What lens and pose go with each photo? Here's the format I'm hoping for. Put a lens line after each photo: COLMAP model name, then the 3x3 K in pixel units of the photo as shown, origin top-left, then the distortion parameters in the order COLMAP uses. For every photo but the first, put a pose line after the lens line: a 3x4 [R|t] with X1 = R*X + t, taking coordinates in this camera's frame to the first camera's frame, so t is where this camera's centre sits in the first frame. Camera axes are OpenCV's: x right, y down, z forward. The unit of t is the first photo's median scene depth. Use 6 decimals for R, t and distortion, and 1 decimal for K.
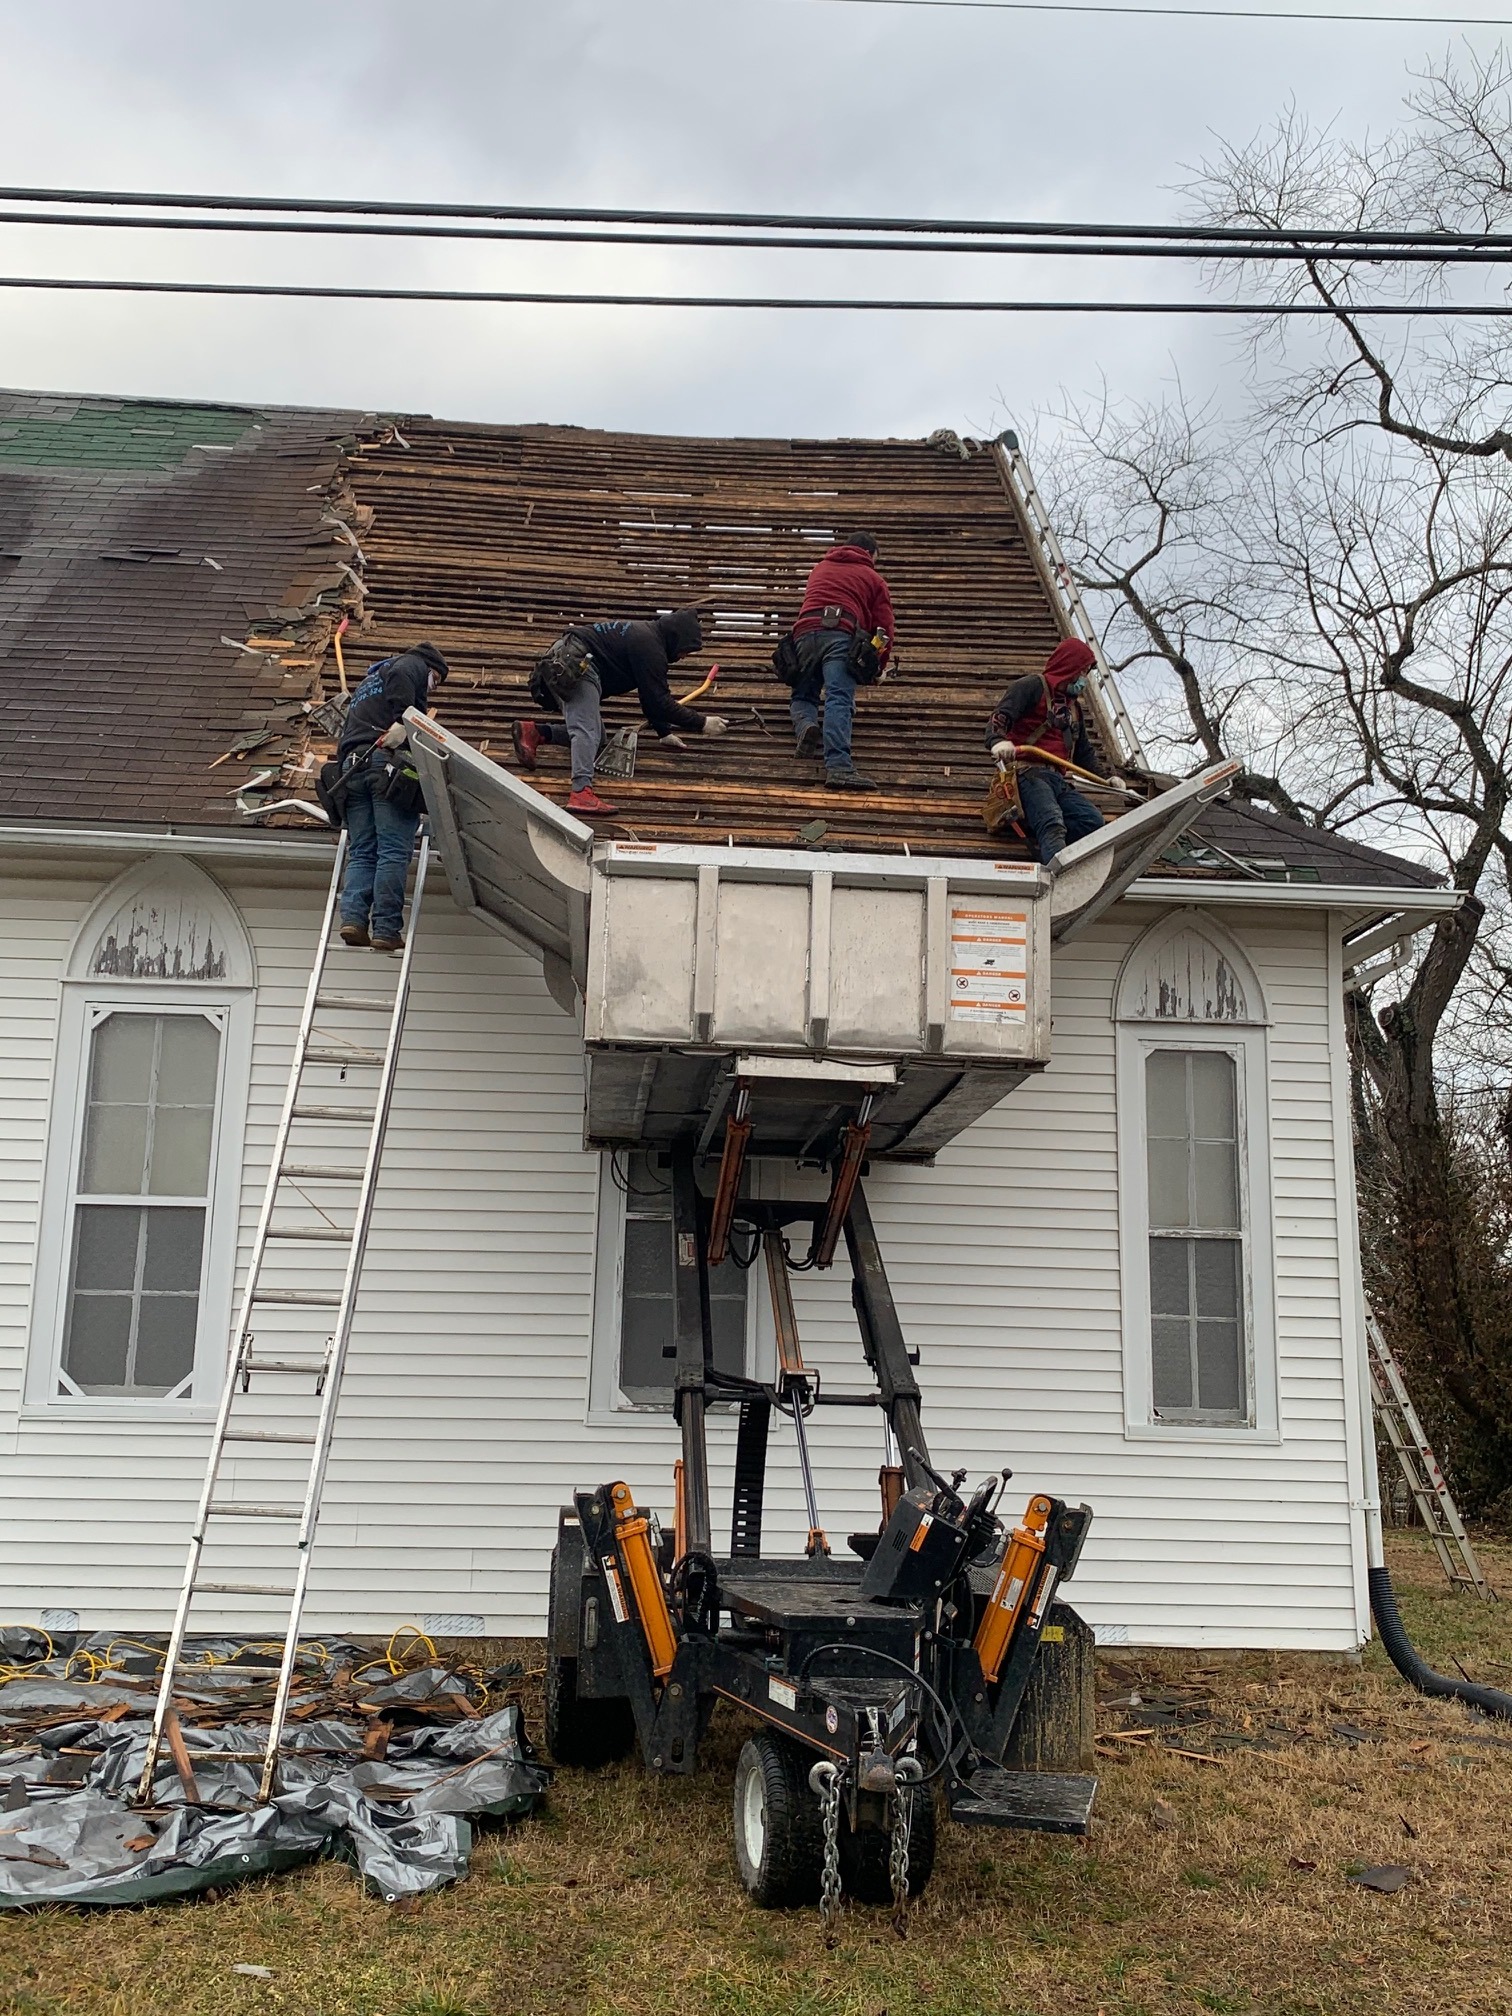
lens RADIAL K [[1924.1, 0, 756.0], [0, 1924.1, 1008.0], [0, 0, 1]] dist [0.170644, -0.474597]
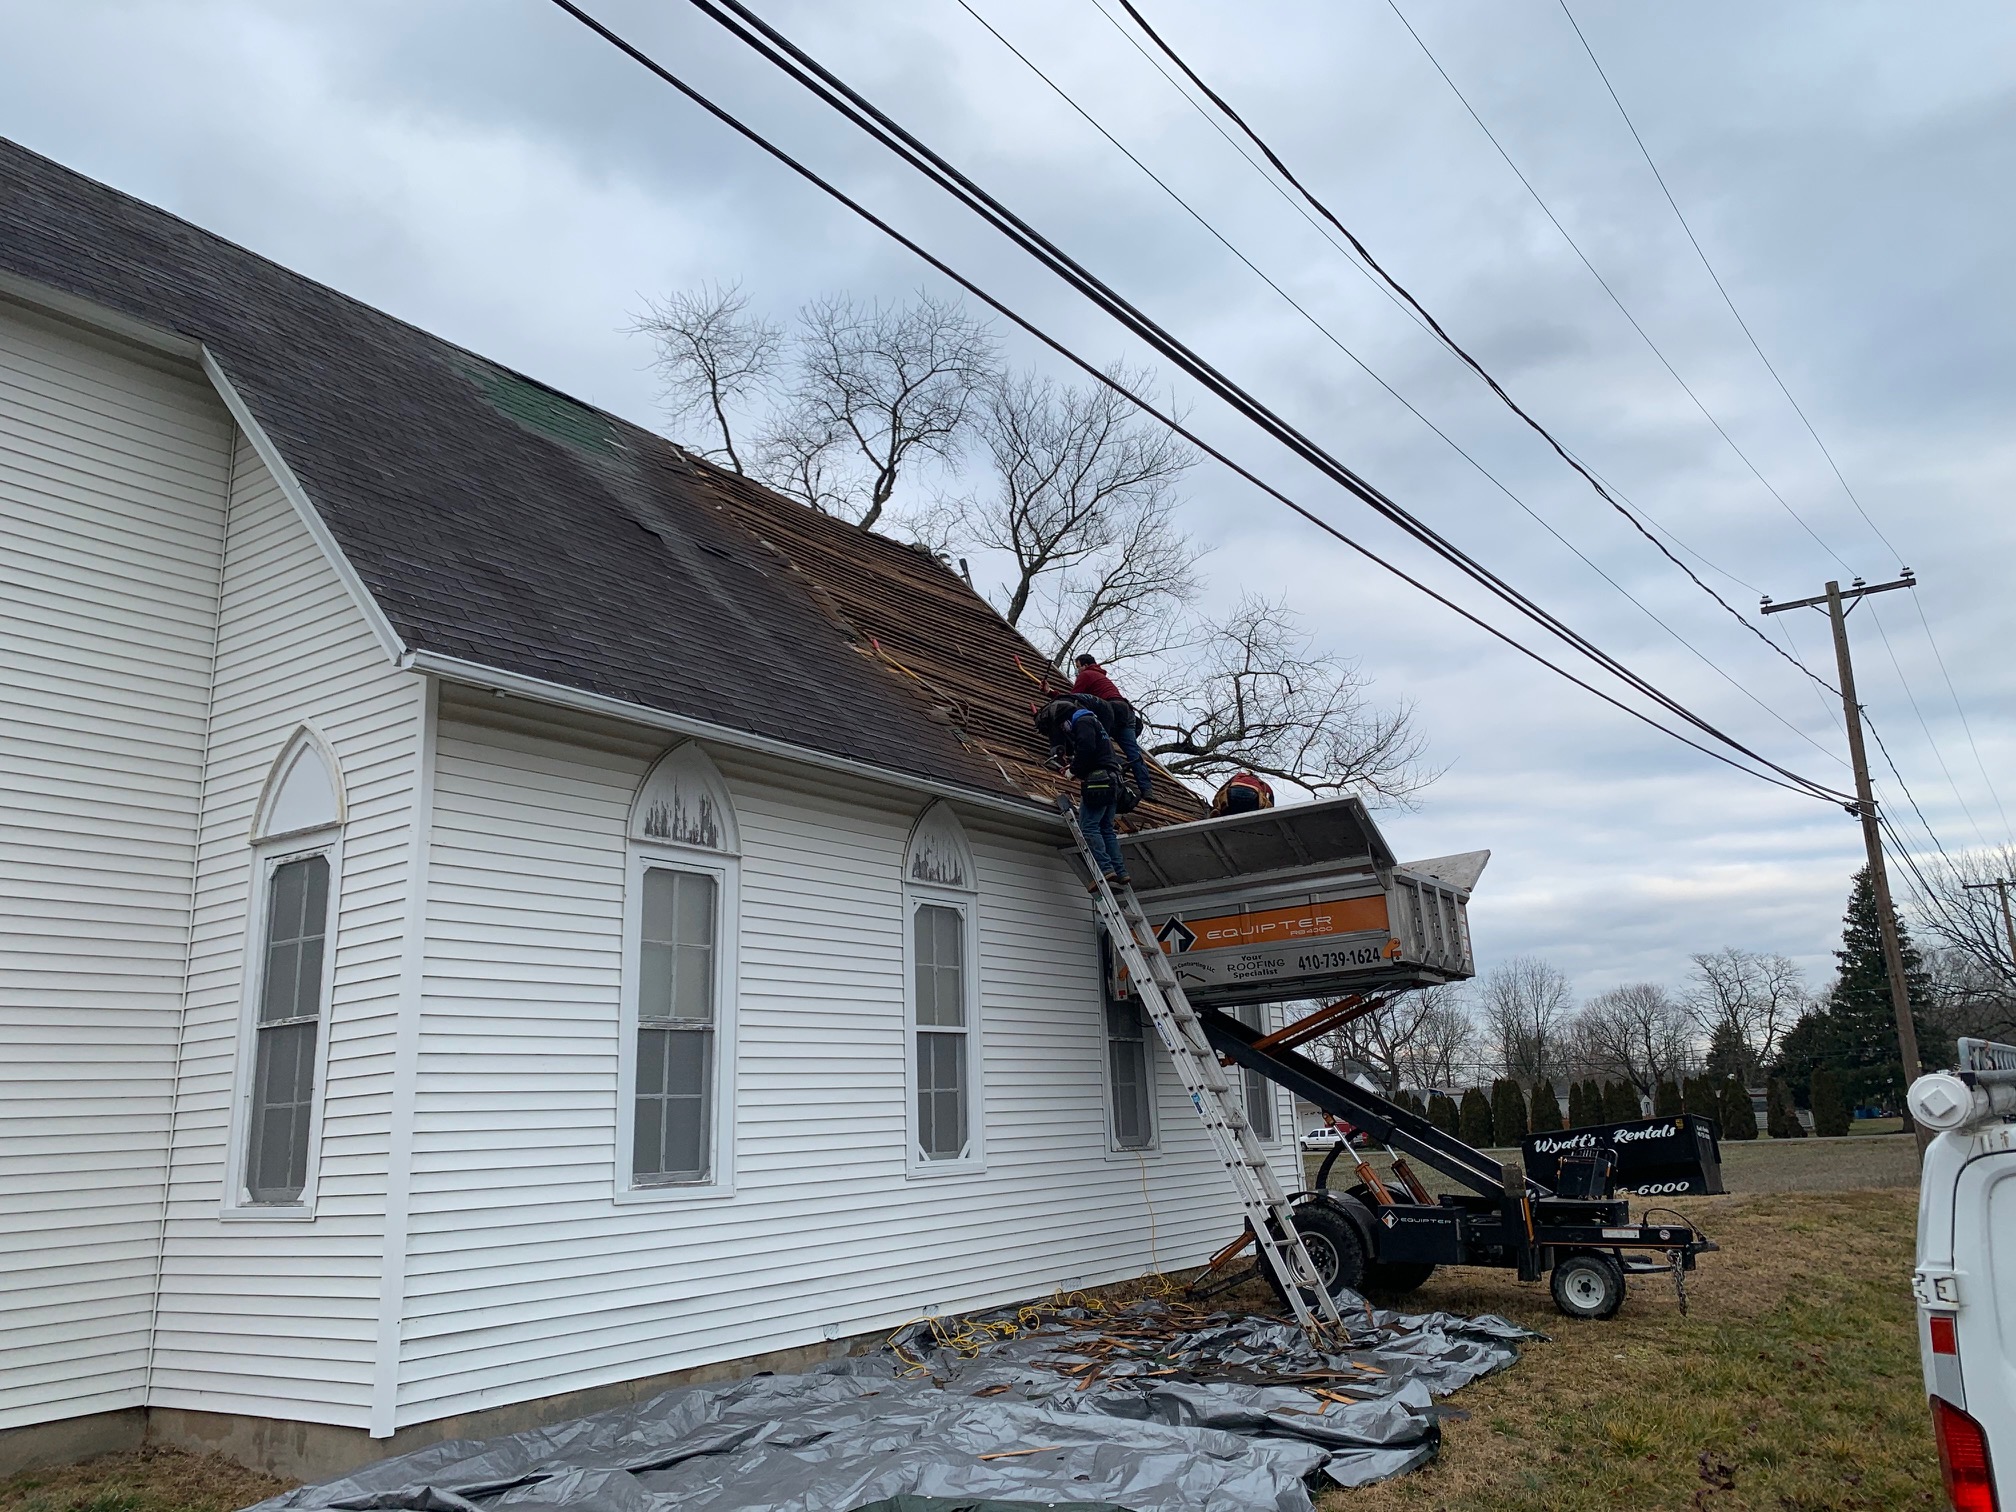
lens RADIAL K [[1531.1, 0, 1012.2], [0, 1531.1, 748.4], [0, 0, 1]] dist [0.086648, -0.154441]
pose [[0.623826, 0.137952, 0.769292, -0.878589], [-0.092128, 0.990416, -0.102897, -0.001433], [-0.776114, -0.006684, 0.630557, 0.135819]]
